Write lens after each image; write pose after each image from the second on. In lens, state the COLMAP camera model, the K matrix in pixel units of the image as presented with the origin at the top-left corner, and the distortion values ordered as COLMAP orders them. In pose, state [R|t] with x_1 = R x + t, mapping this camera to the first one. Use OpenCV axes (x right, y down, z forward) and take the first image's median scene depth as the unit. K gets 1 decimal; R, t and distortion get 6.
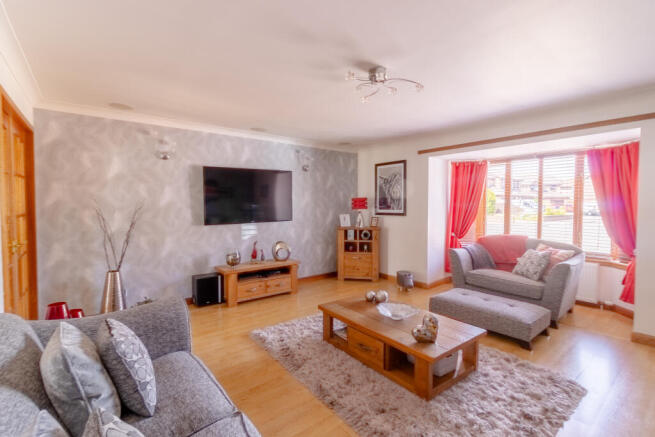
lens RADIAL K [[312.9, 0, 329.4], [0, 312.9, 215.9], [0, 0, 1]] dist [0.017282, -0.003100]
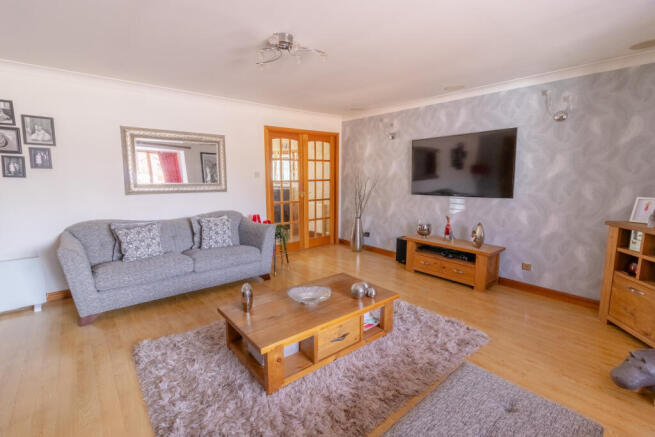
lens RADIAL K [[312.9, 0, 329.6], [0, 312.9, 217.6], [0, 0, 1]] dist [0.017282, -0.003100]
pose [[0.015394, 0.149532, -0.988637, 0.677840], [-0.029671, 0.988387, 0.149032, -0.042890], [0.999441, 0.027040, 0.019652, 0.653444]]
